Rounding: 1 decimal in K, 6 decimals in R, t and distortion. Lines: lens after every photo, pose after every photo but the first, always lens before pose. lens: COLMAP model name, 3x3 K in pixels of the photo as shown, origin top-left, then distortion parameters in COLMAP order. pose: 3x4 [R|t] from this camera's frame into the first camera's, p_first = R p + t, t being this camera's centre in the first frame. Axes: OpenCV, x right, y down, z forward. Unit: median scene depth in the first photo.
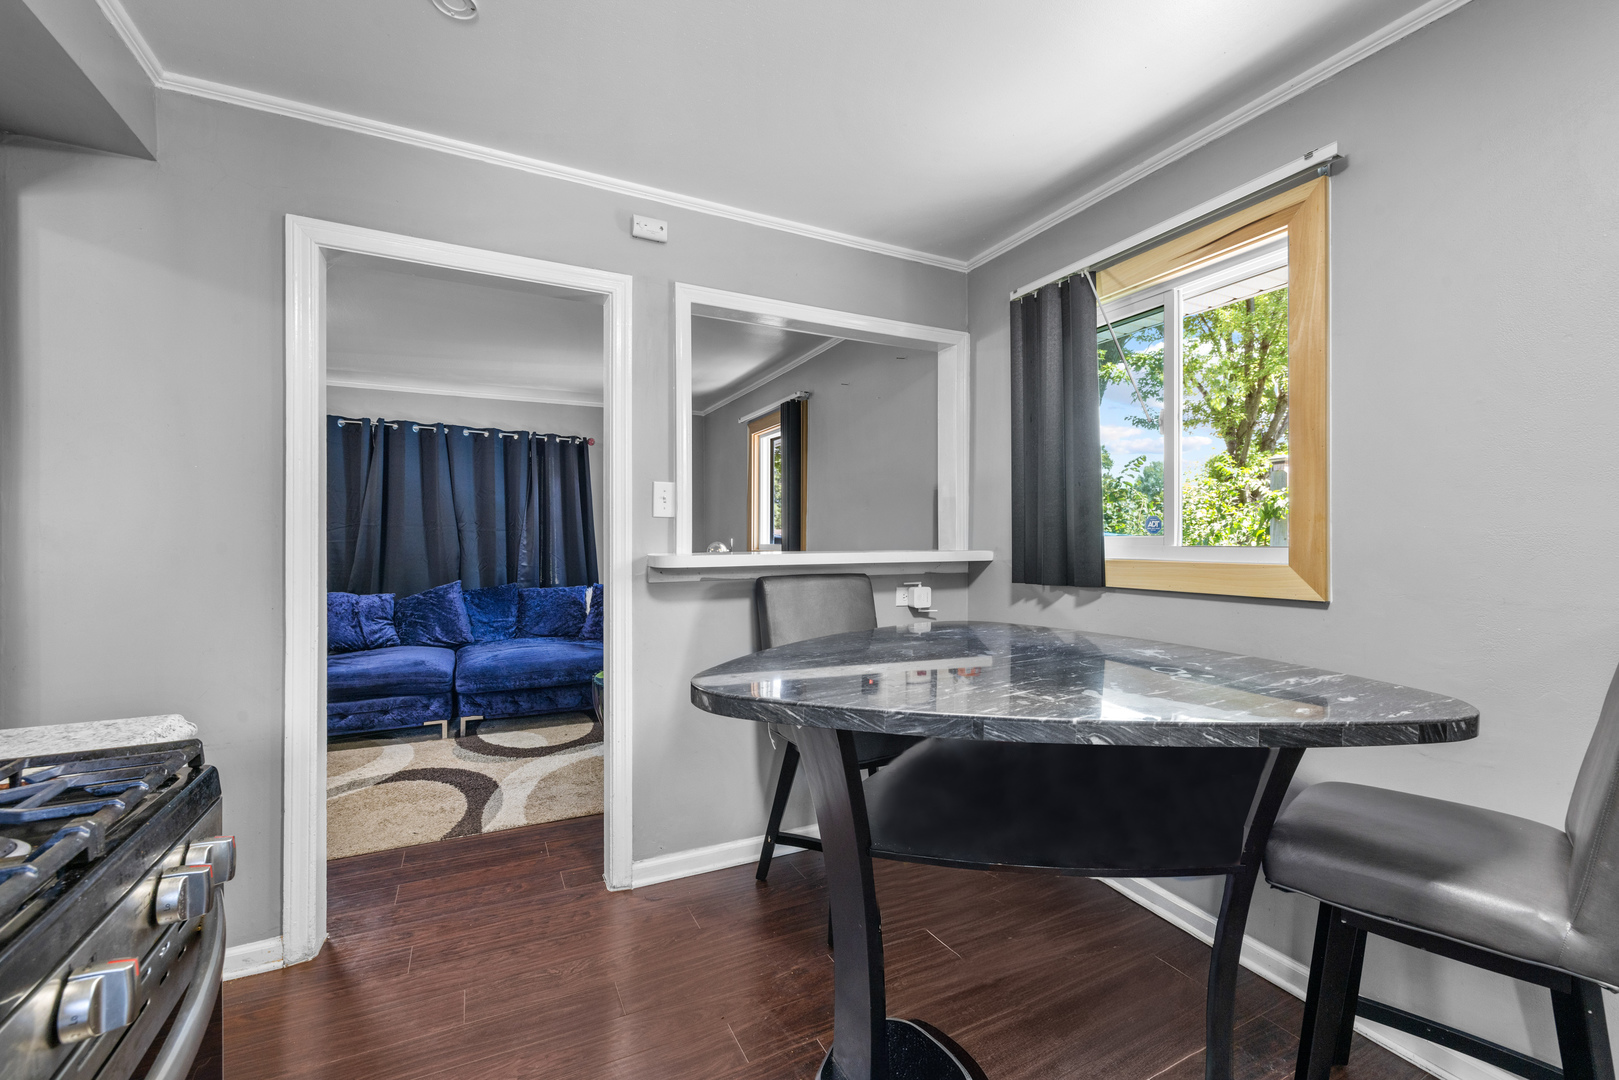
lens RADIAL K [[673.9, 0, 818.7], [0, 673.9, 541.1], [0, 0, 1]] dist [-0.002063, 0.000318]
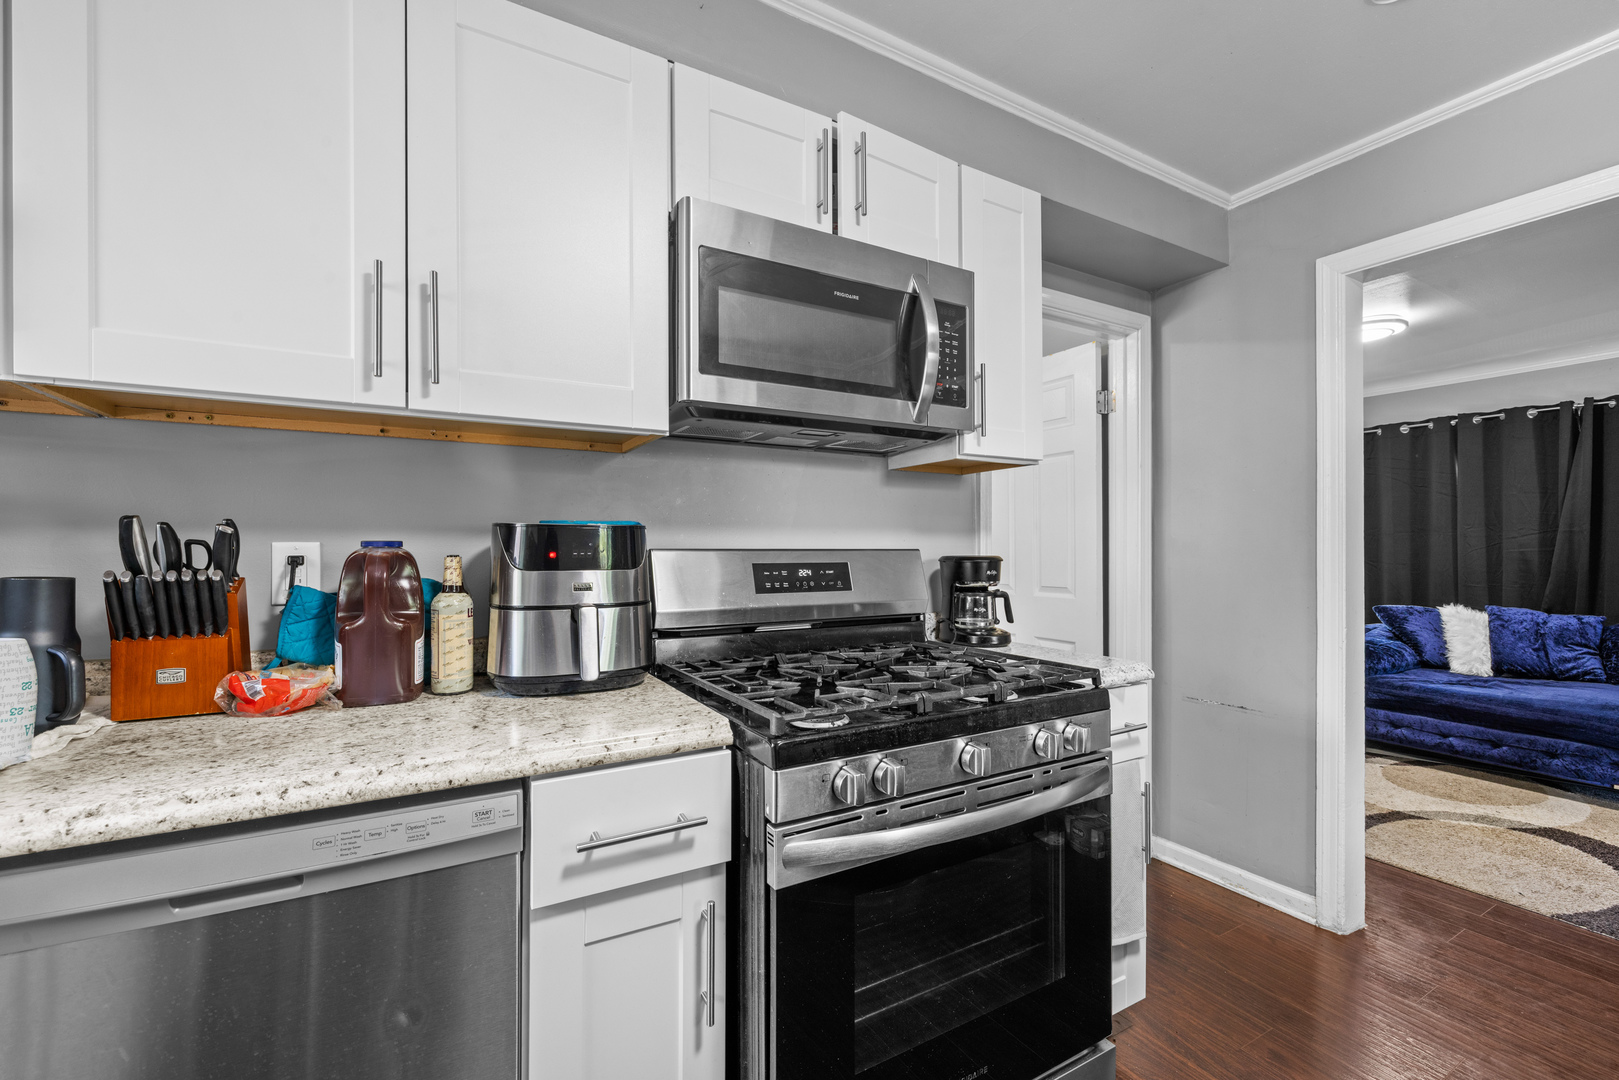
lens RADIAL K [[673.9, 0, 811.1], [0, 673.9, 546.1], [0, 0, 1]] dist [-0.002063, 0.000318]
pose [[0.039801, -0.006748, -0.999185, 0.193430], [-0.001423, 0.999976, -0.006810, 0.003948], [0.999207, 0.001693, 0.039791, 0.068515]]
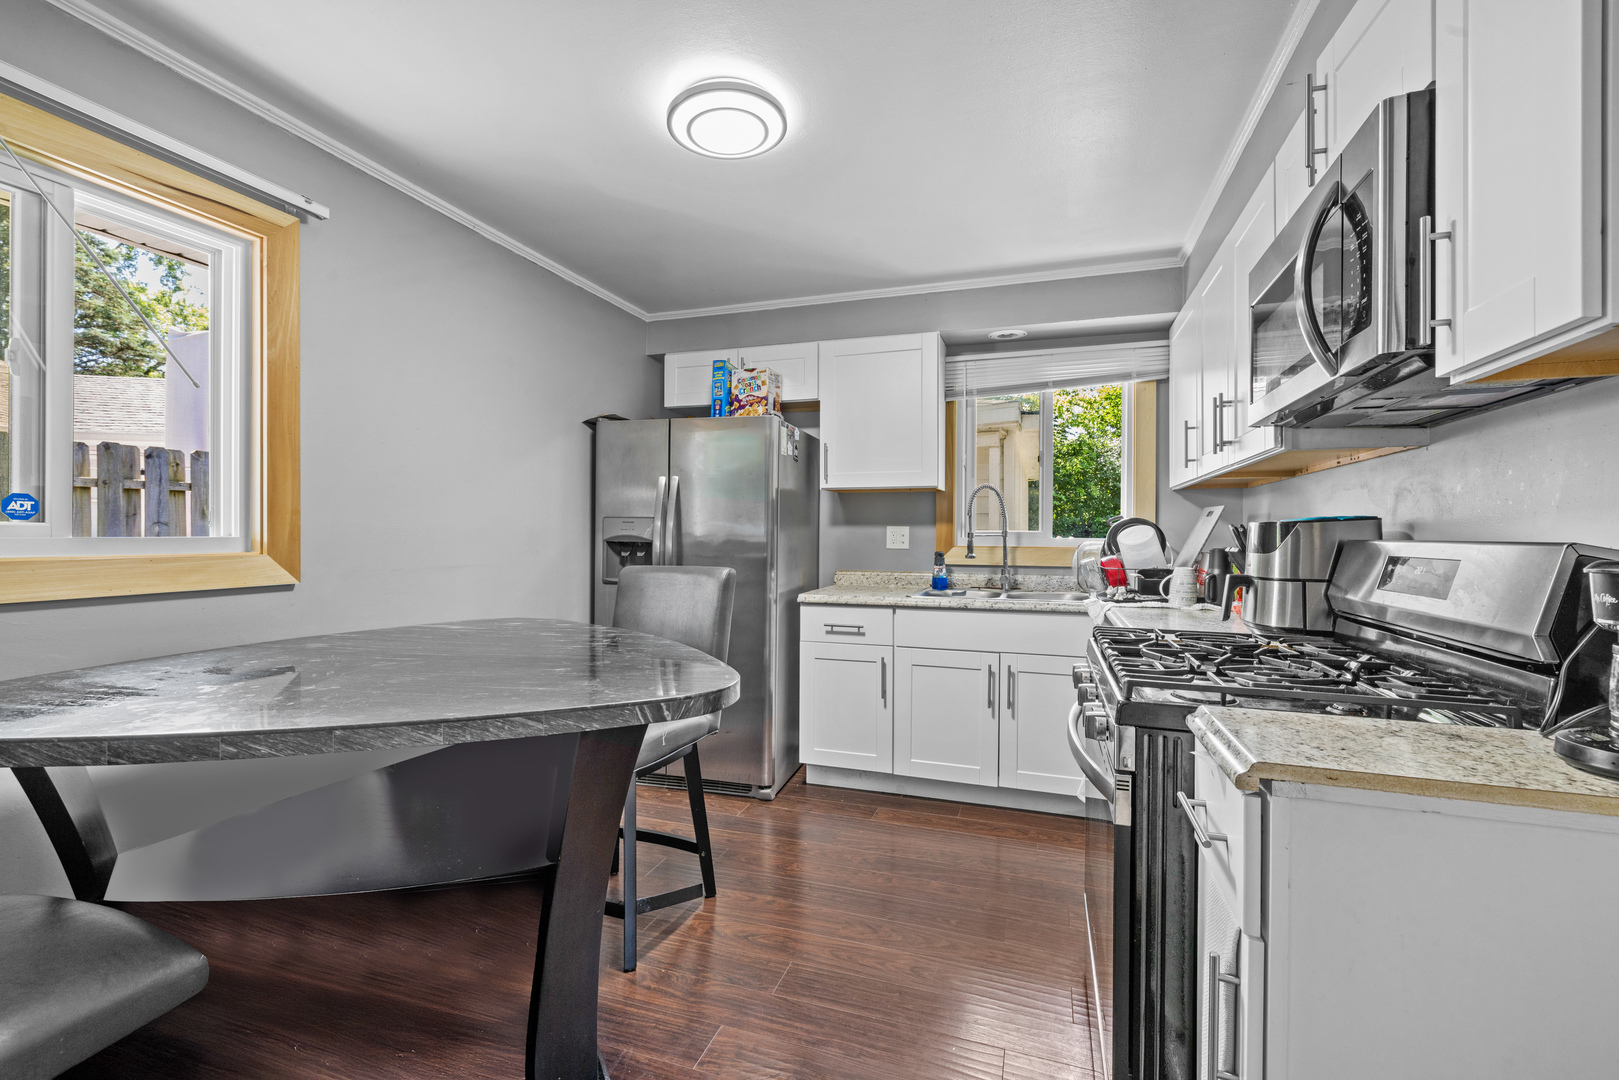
lens RADIAL K [[673.9, 0, 819.5], [0, 673.9, 535.4], [0, 0, 1]] dist [-0.002063, 0.000318]
pose [[-0.692019, -0.006207, 0.721853, -0.440658], [-0.003307, 0.999980, 0.005428, -0.002331], [-0.721872, 0.001369, -0.692026, 0.708214]]
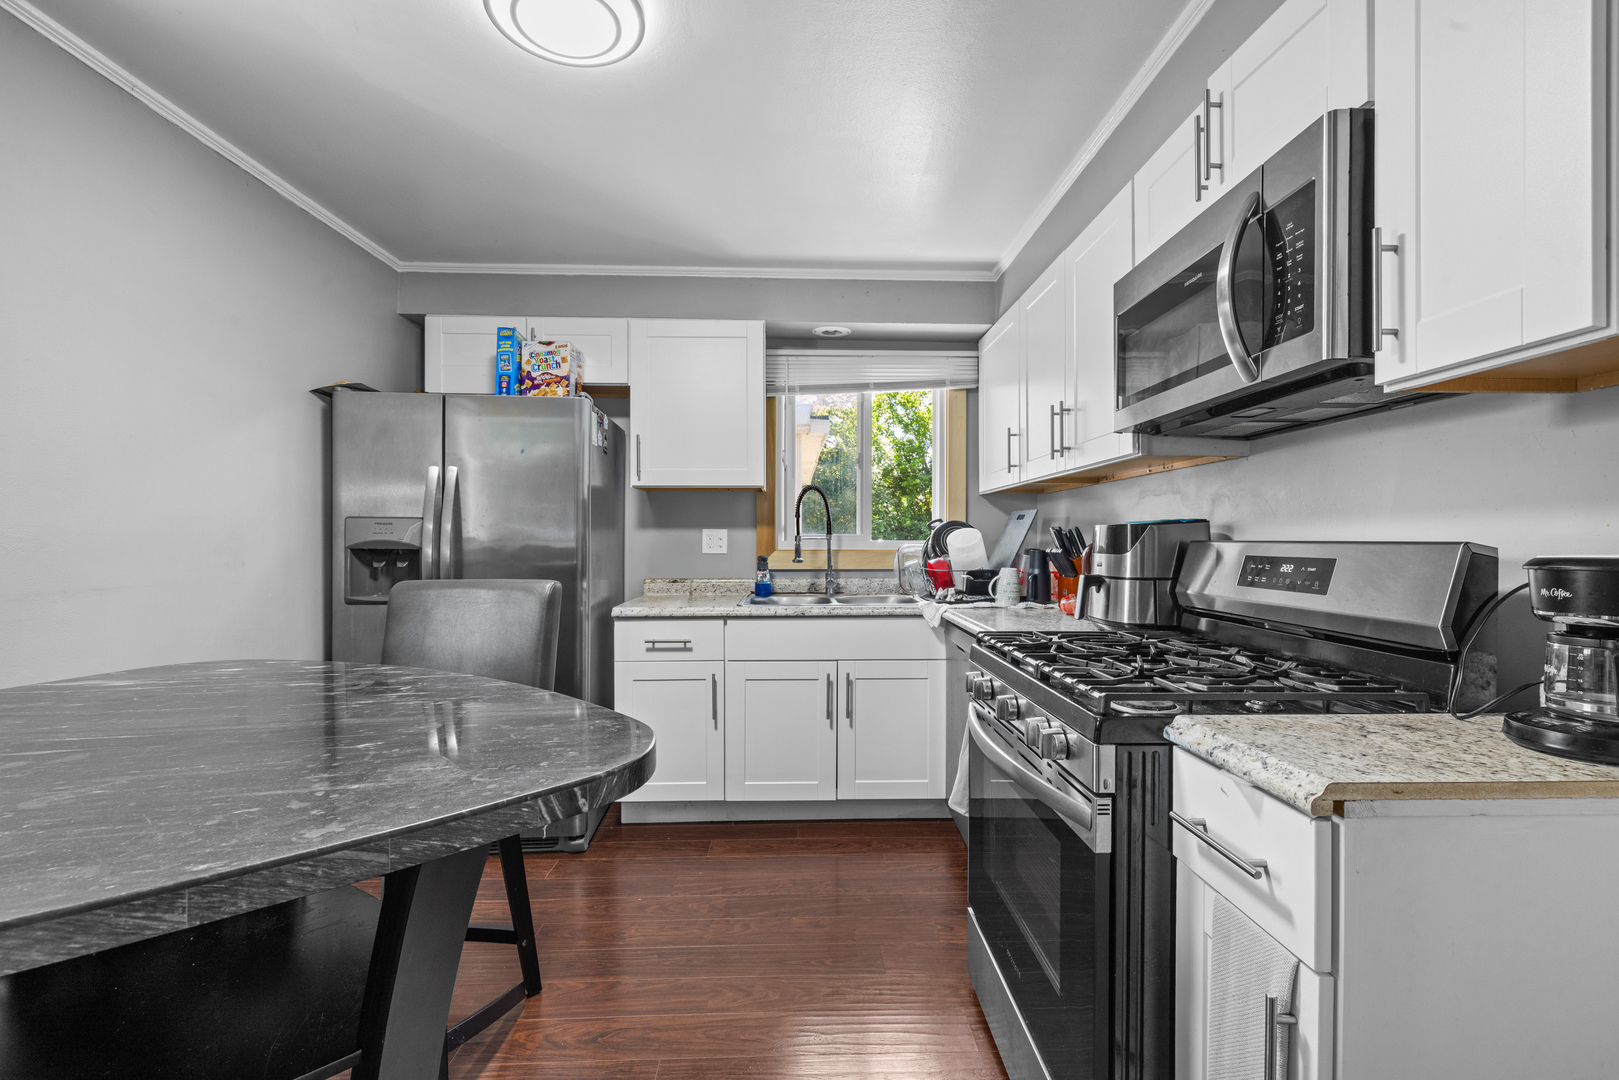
lens RADIAL K [[673.9, 0, 813.5], [0, 673.9, 543.6], [0, 0, 1]] dist [-0.002063, 0.000318]
pose [[-0.898165, -0.004722, 0.439634, -0.293665], [0.000532, 0.999930, 0.011827, -0.001788], [-0.439659, 0.010856, -0.898099, 0.699201]]
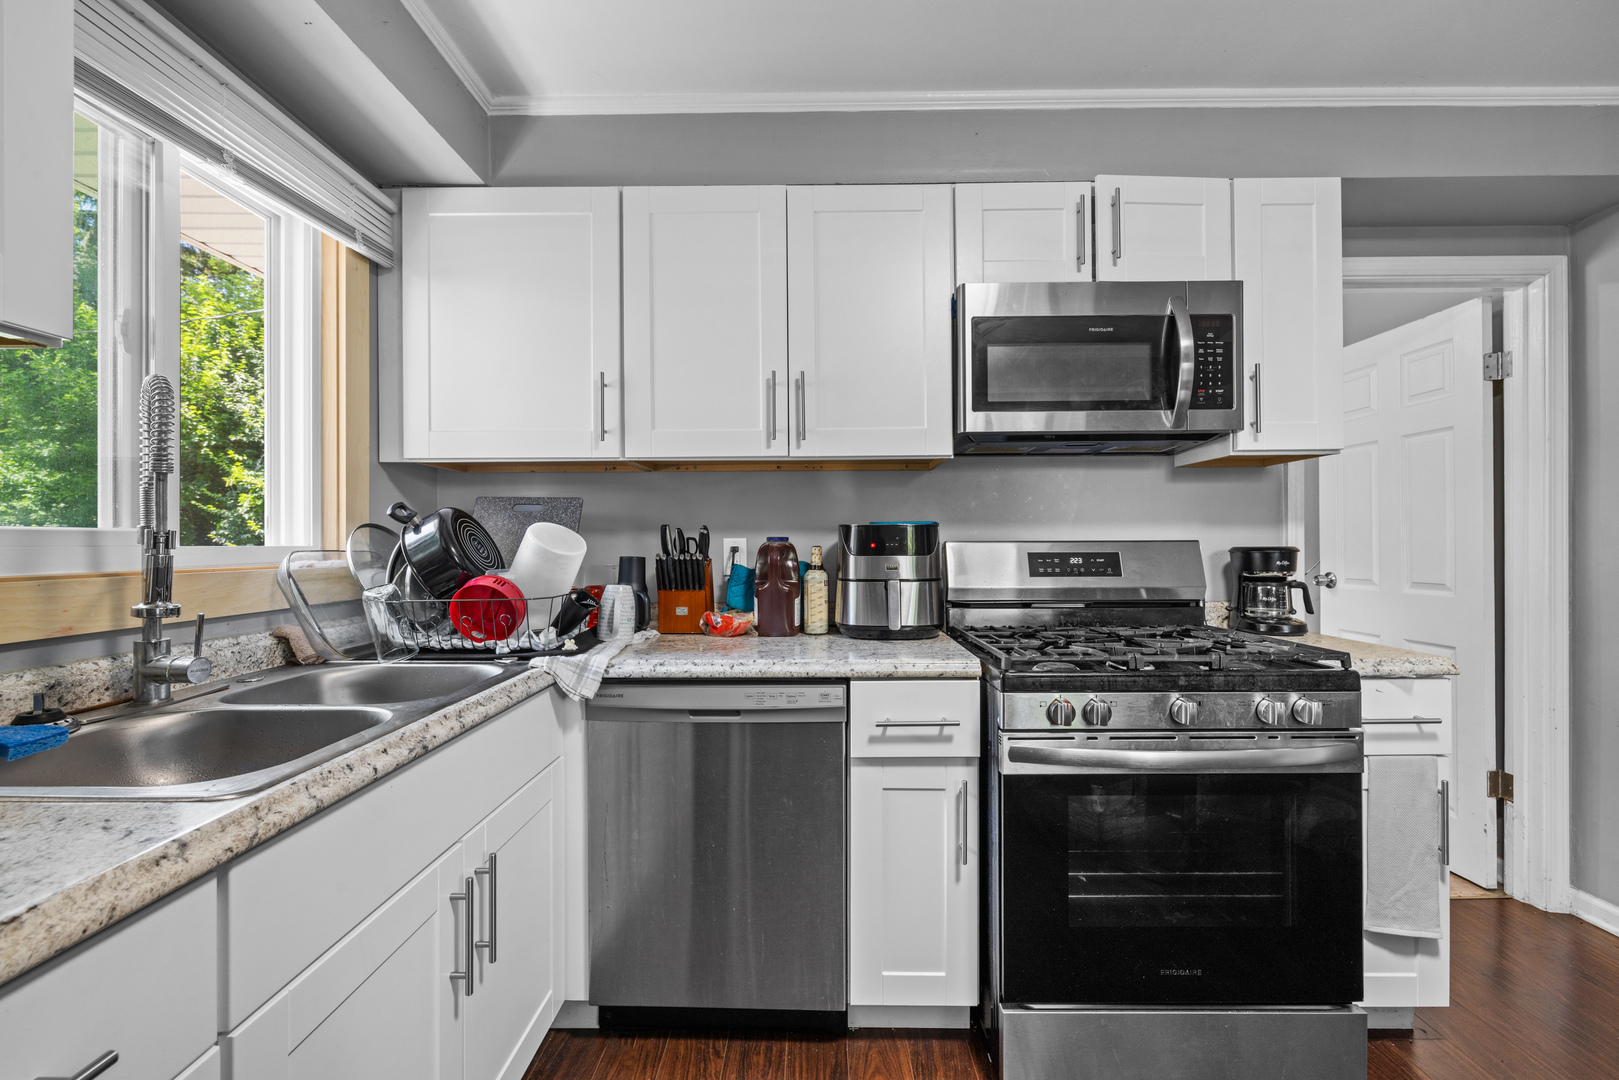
lens RADIAL K [[673.9, 0, 815.0], [0, 673.9, 545.5], [0, 0, 1]] dist [-0.002063, 0.000318]
pose [[-0.469817, -0.000207, -0.882764, 0.353948], [0.001528, 0.999998, -0.001047, 0.007670], [0.882762, -0.001841, -0.469816, 0.175942]]
